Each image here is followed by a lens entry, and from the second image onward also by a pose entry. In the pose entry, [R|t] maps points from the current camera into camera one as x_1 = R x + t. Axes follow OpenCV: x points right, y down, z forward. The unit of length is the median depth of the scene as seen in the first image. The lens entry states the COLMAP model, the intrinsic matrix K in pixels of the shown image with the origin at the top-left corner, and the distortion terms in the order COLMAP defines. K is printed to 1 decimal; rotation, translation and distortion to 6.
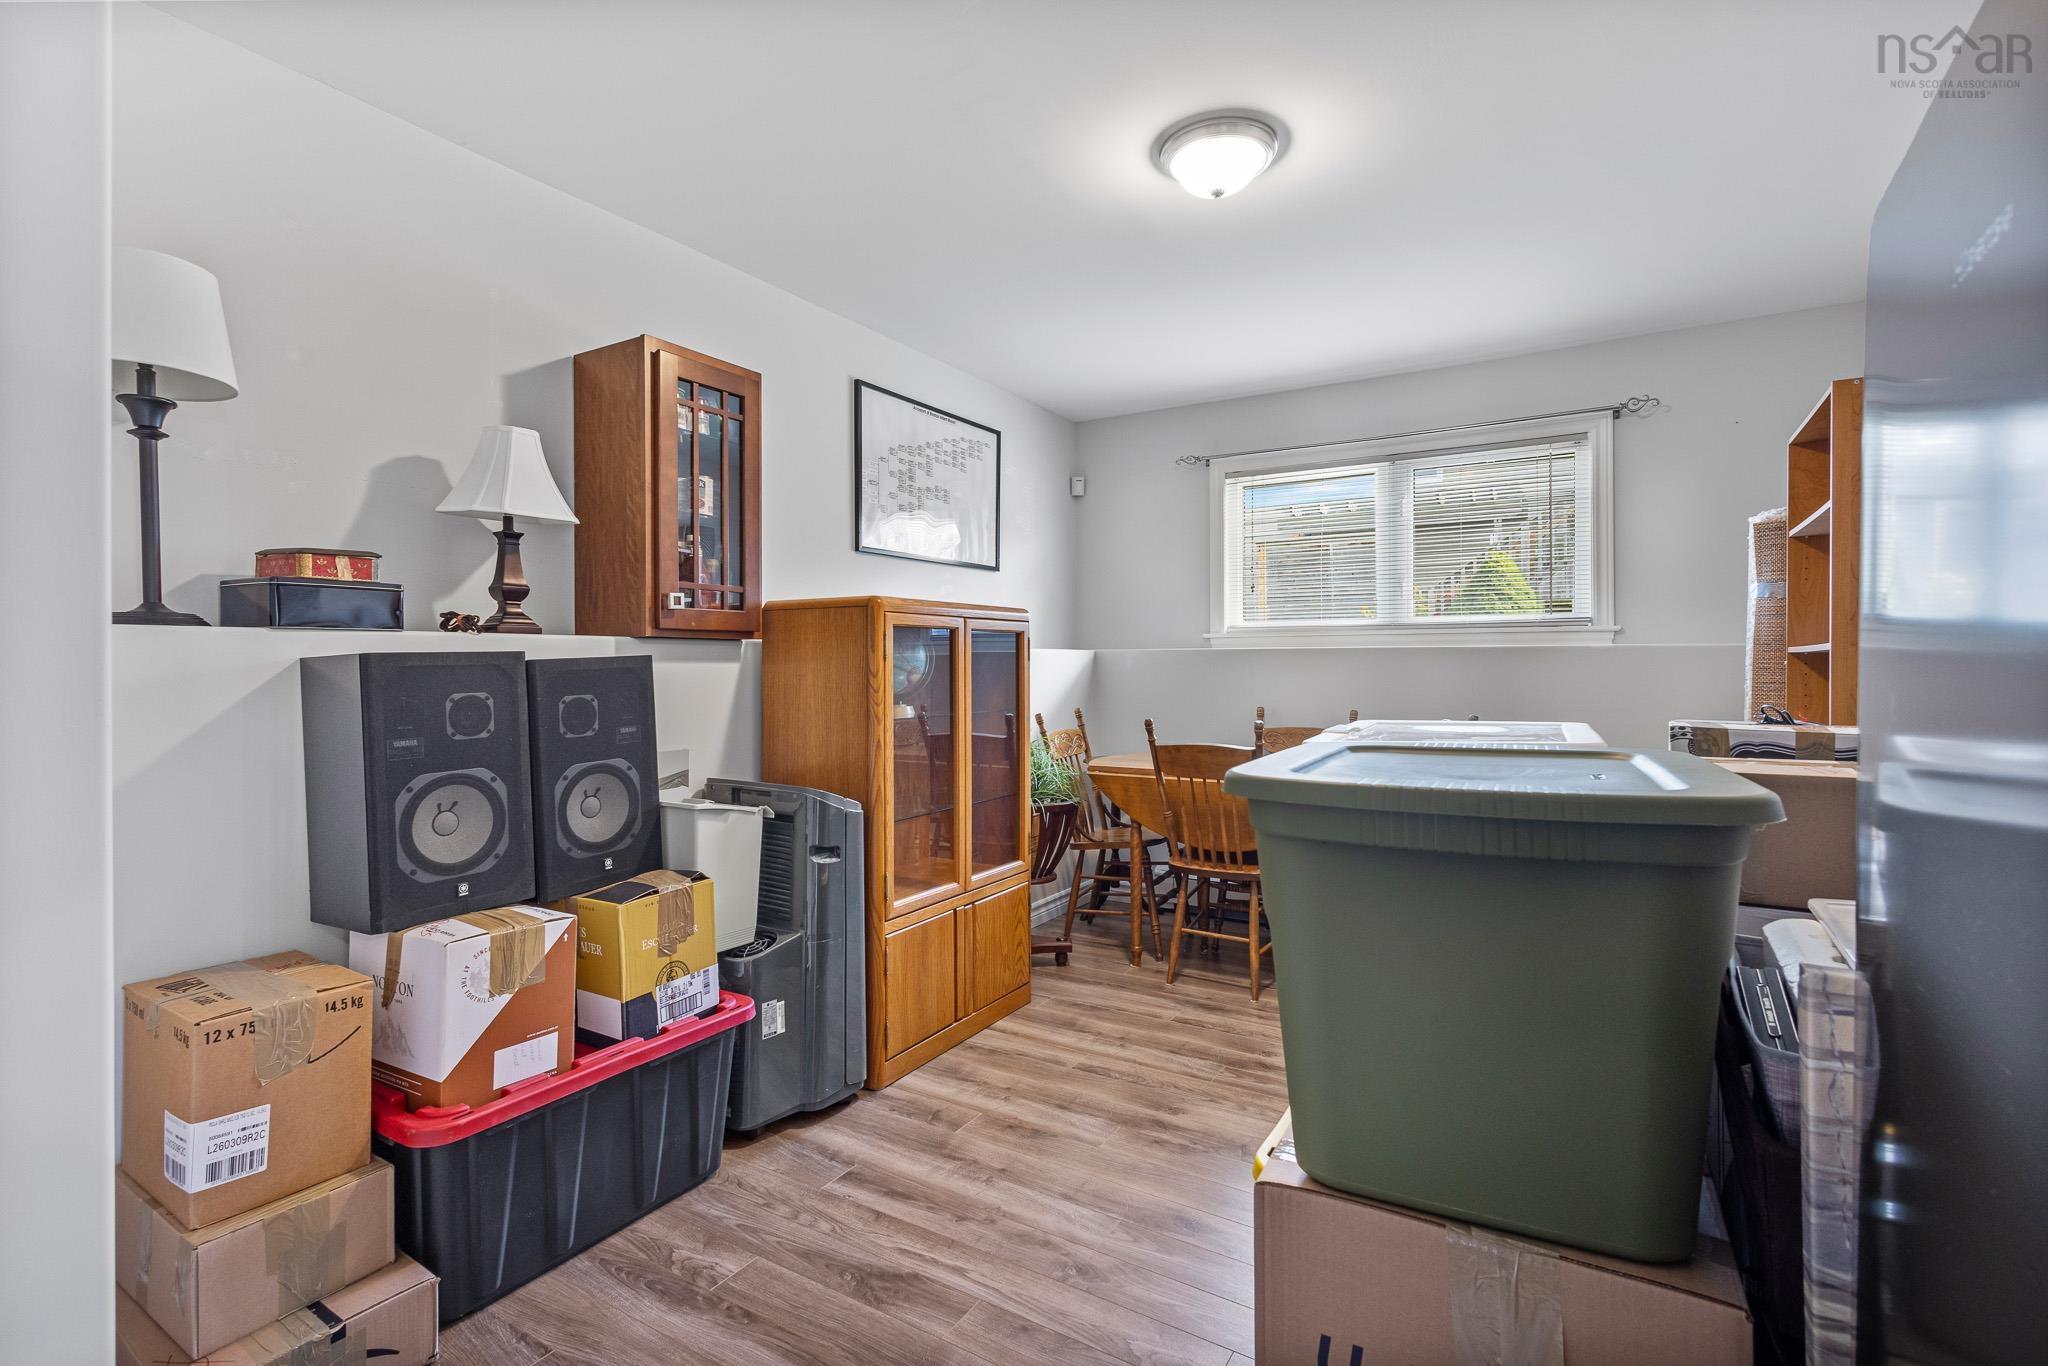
lens RADIAL K [[945.0, 0, 1030.9], [0, 945.0, 678.2], [0, 0, 1]] dist [0.016709, 0.000152]
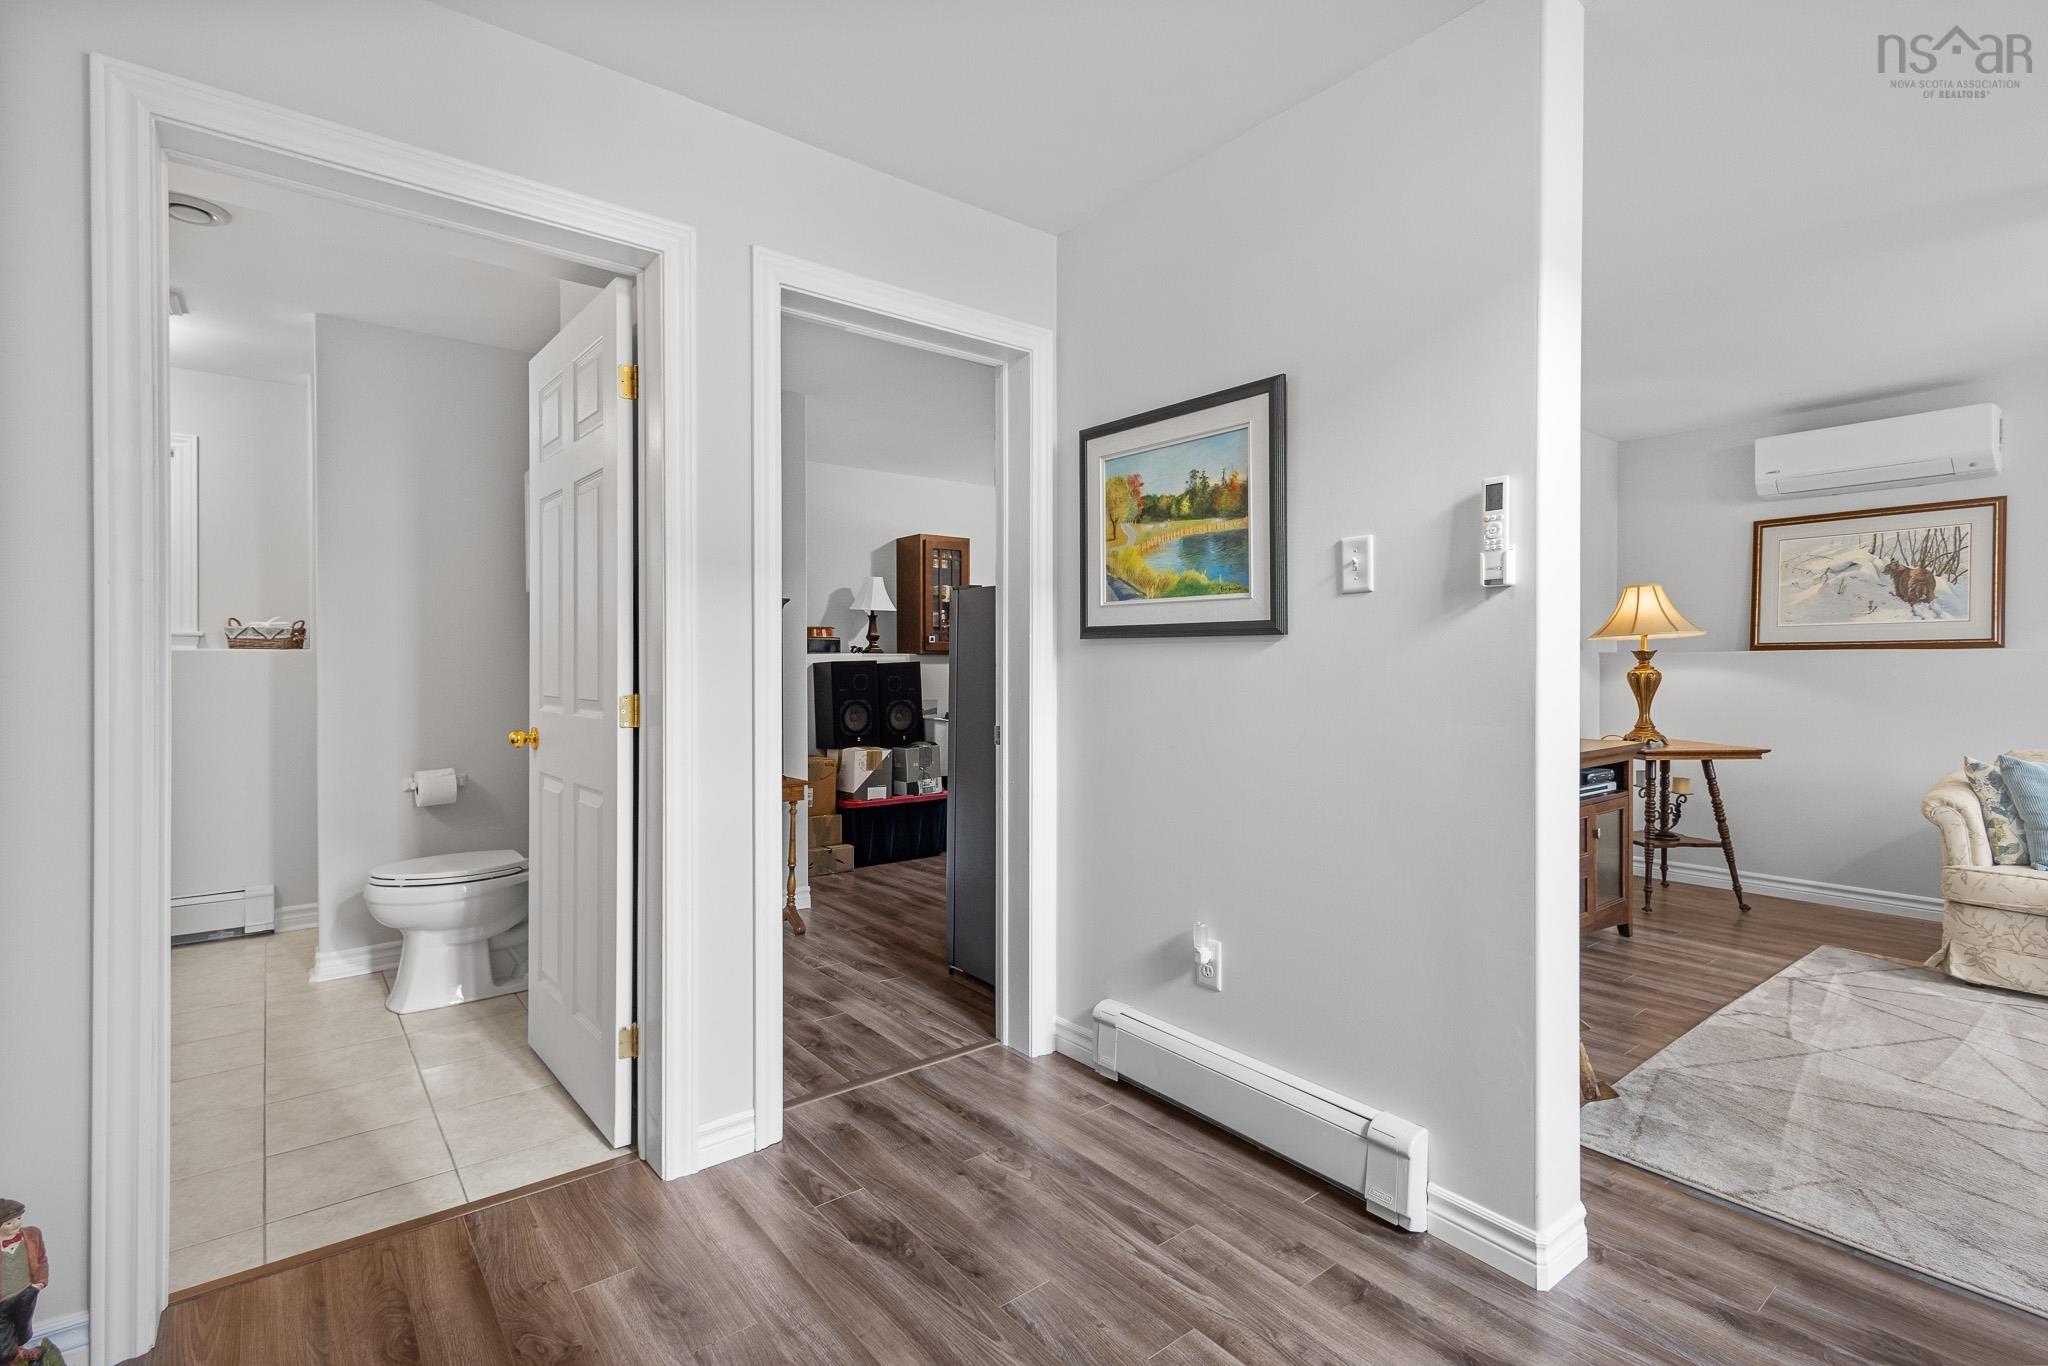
lens RADIAL K [[945.0, 0, 1024.4], [0, 945.0, 674.7], [0, 0, 1]] dist [0.016709, 0.000152]
pose [[0.939947, 0.000125, -0.341321, 0.809319], [-0.002531, 0.999975, -0.006602, 0.030726], [0.341312, 0.007070, 0.939924, -1.442569]]
